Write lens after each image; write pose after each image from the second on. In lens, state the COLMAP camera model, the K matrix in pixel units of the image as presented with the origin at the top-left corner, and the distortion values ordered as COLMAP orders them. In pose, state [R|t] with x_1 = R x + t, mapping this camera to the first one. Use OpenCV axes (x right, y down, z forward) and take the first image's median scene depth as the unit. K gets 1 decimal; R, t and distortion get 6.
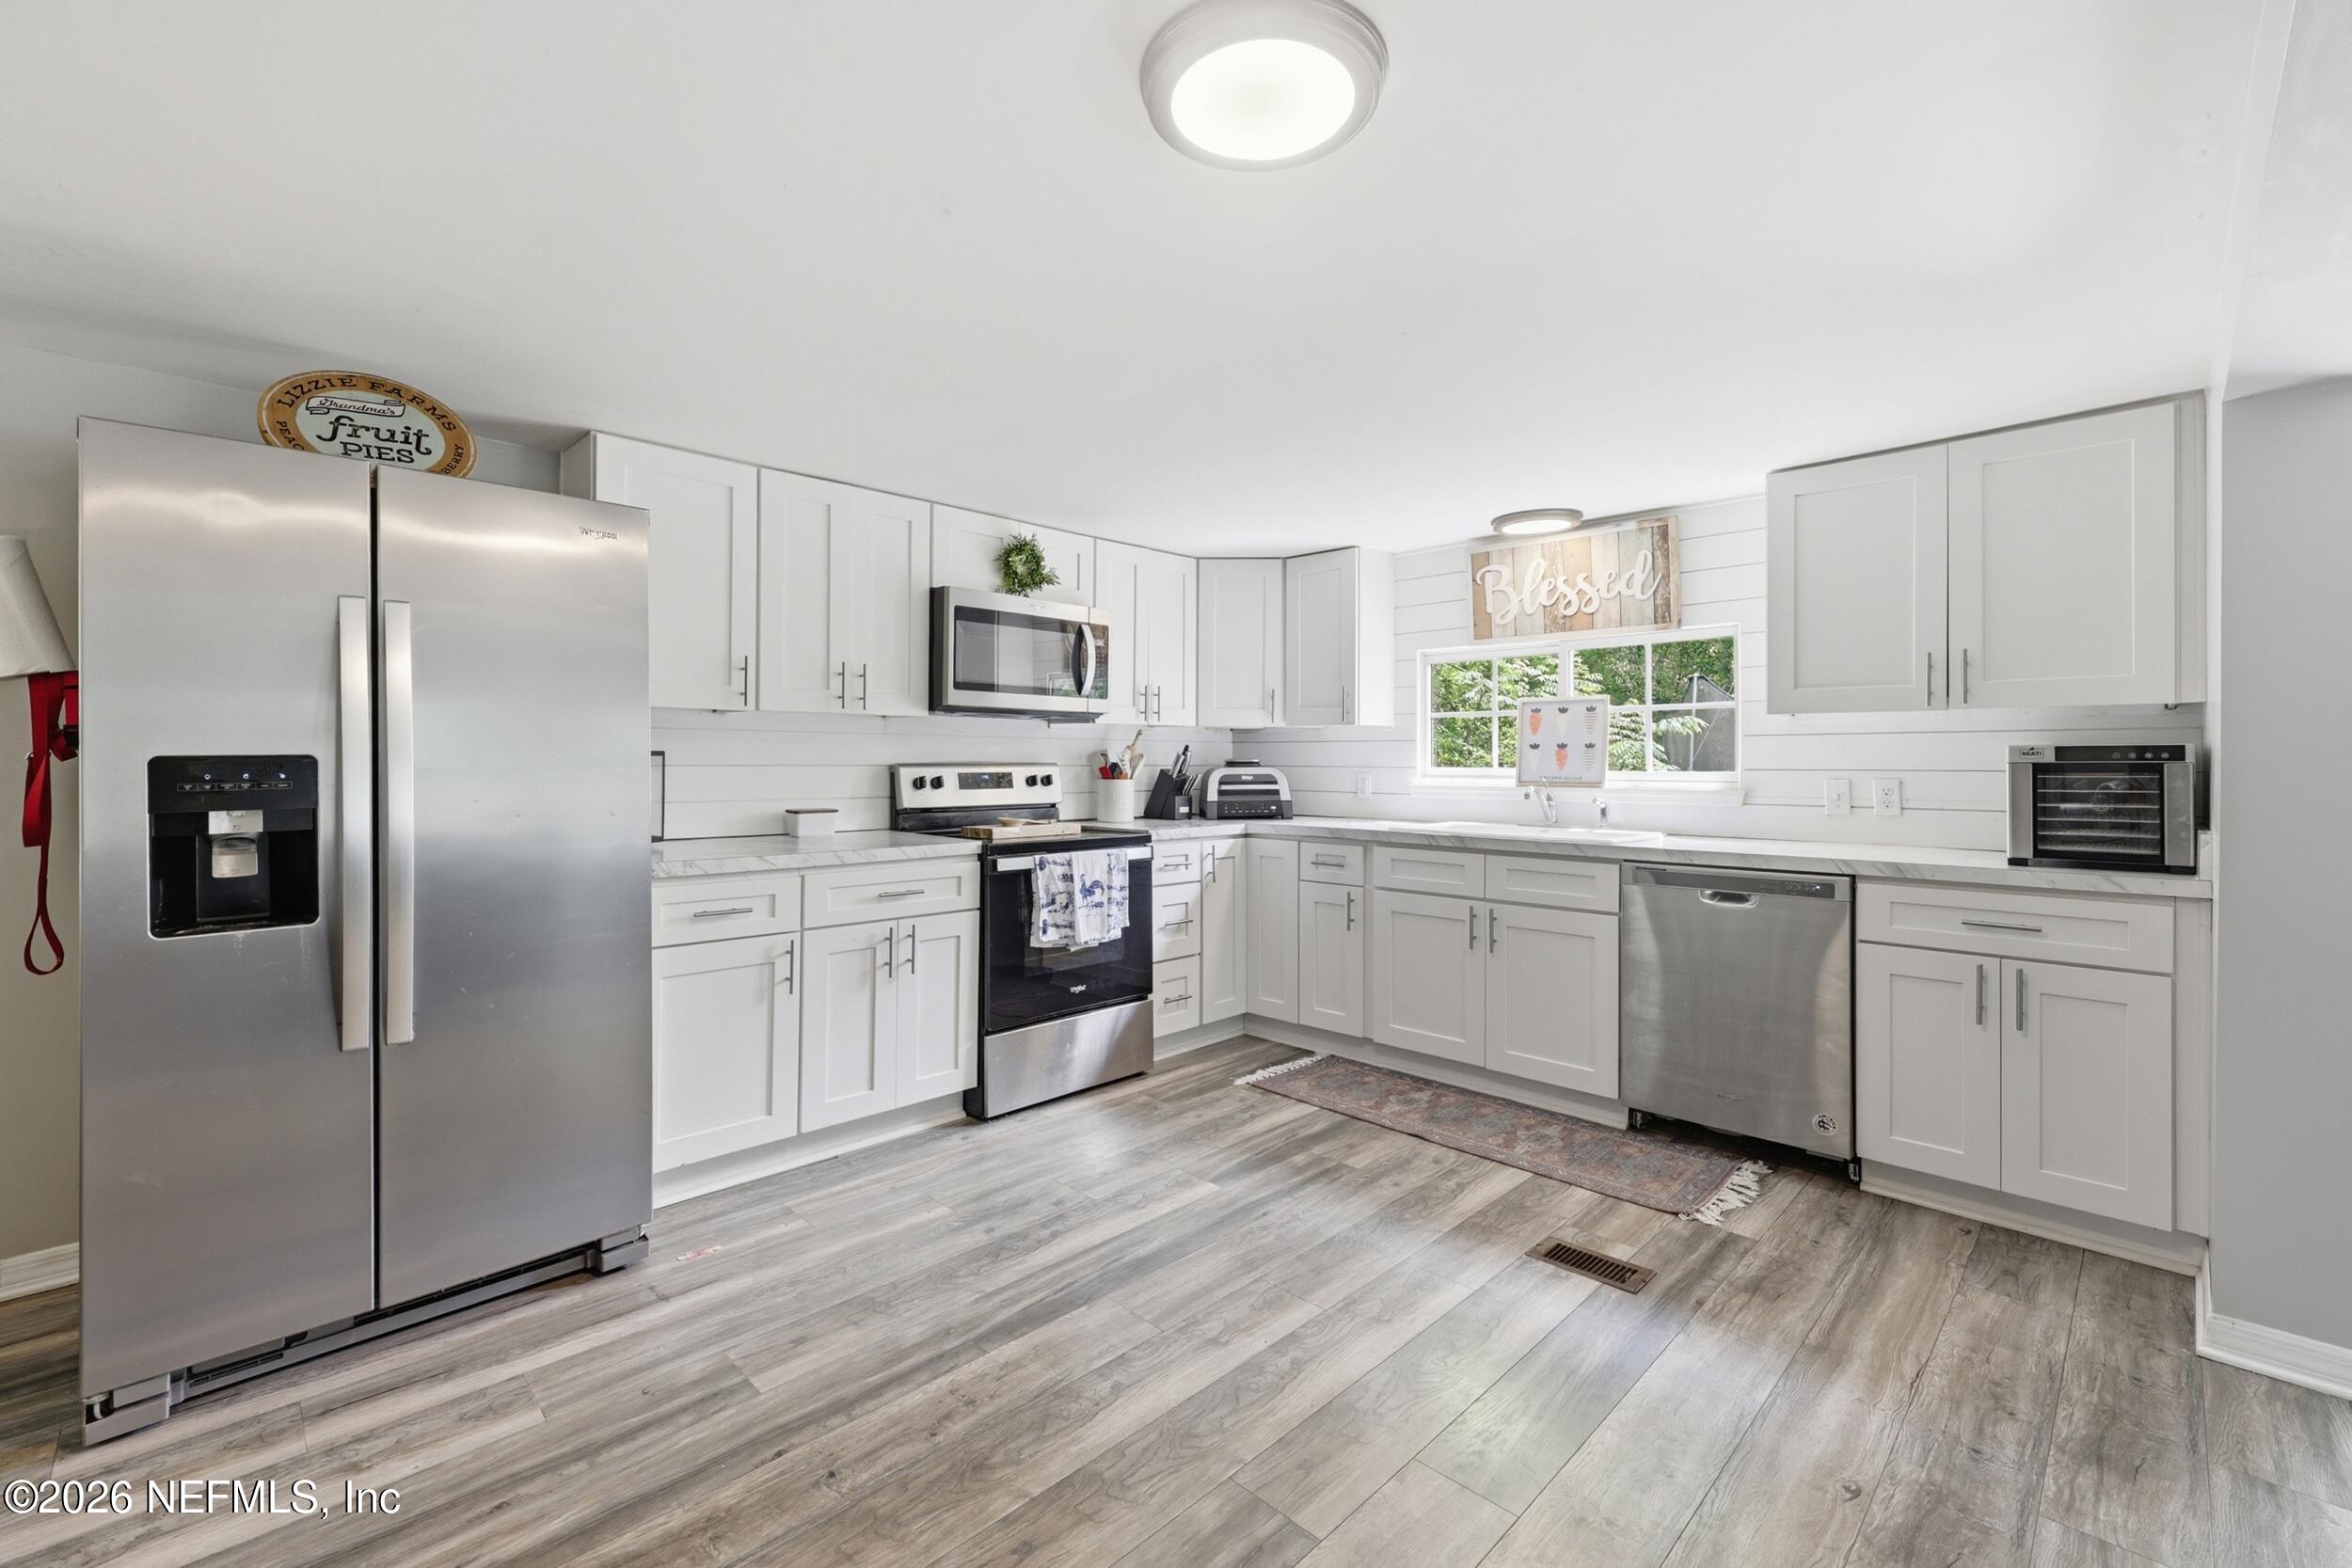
lens RADIAL K [[981.7, 0, 1150.9], [0, 981.7, 752.6], [0, 0, 1]] dist [0.001418, 0.000009]
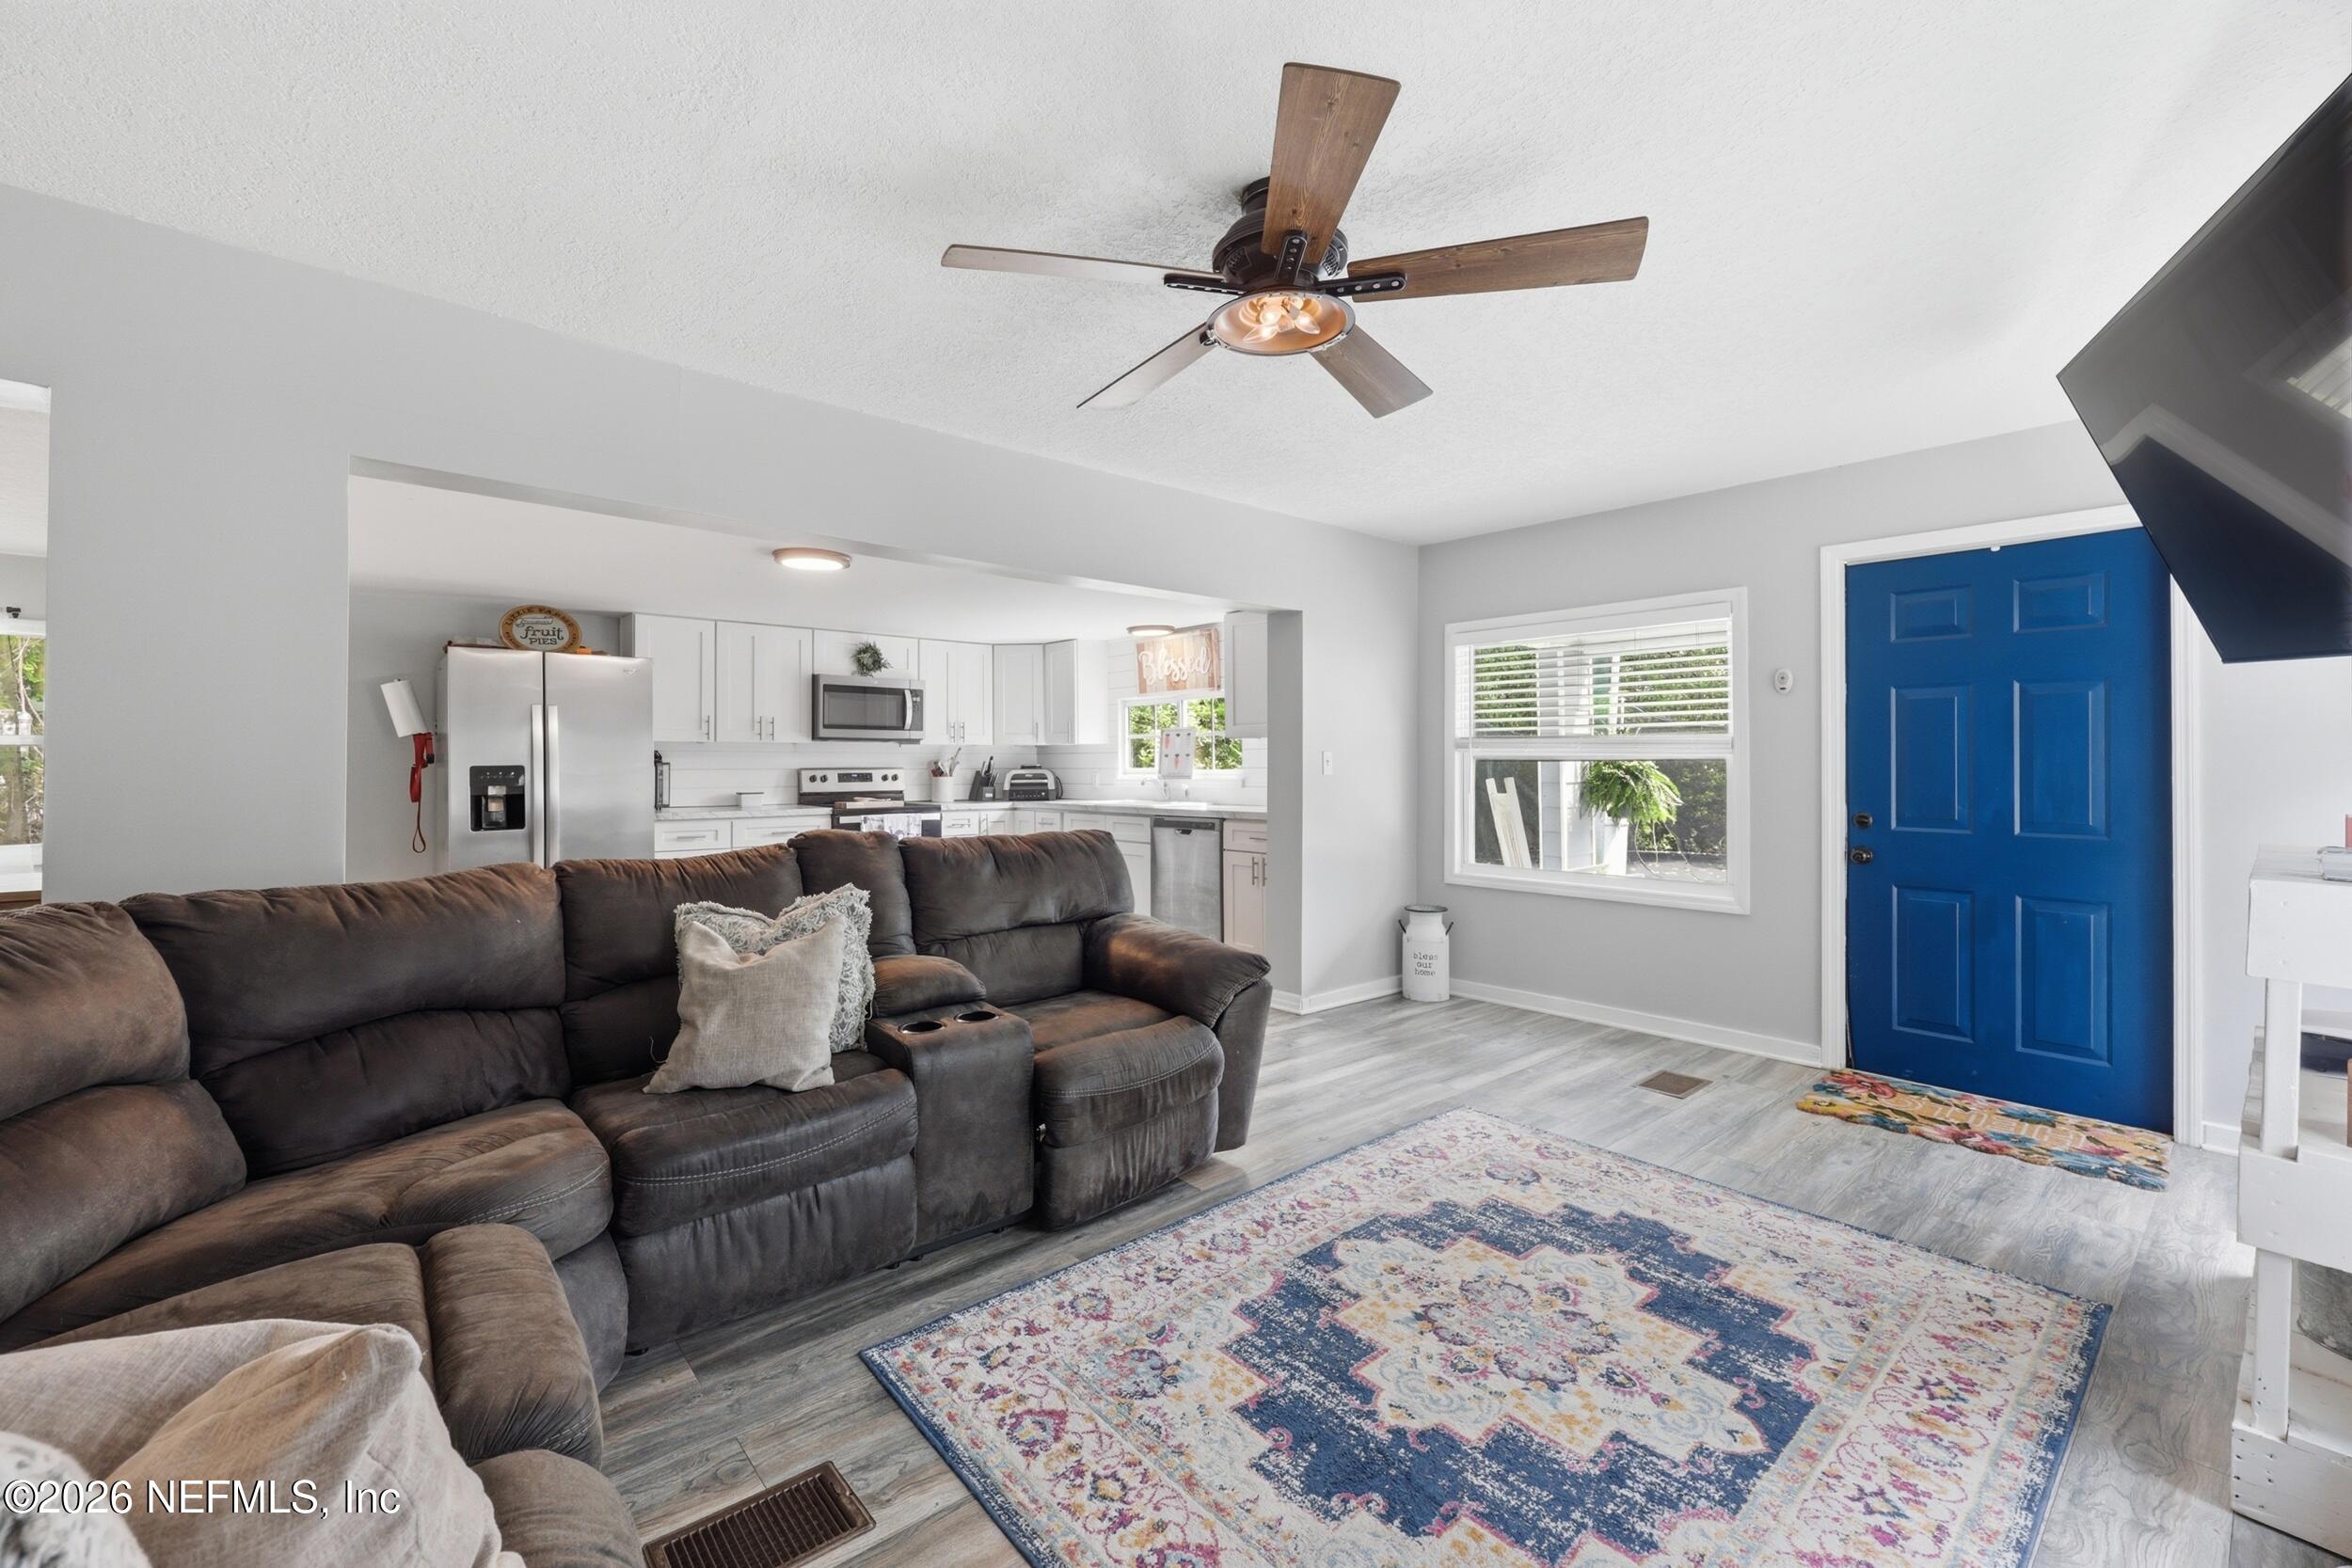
lens RADIAL K [[966.6, 0, 1151.3], [0, 966.6, 759.0], [0, 0, 1]] dist [-0.001684, 0.000135]
pose [[0.997668, -0.007484, -0.067847, 0.571388], [0.007466, 0.999972, -0.000521, -0.000123], [0.067849, 0.000013, 0.997696, -0.837248]]
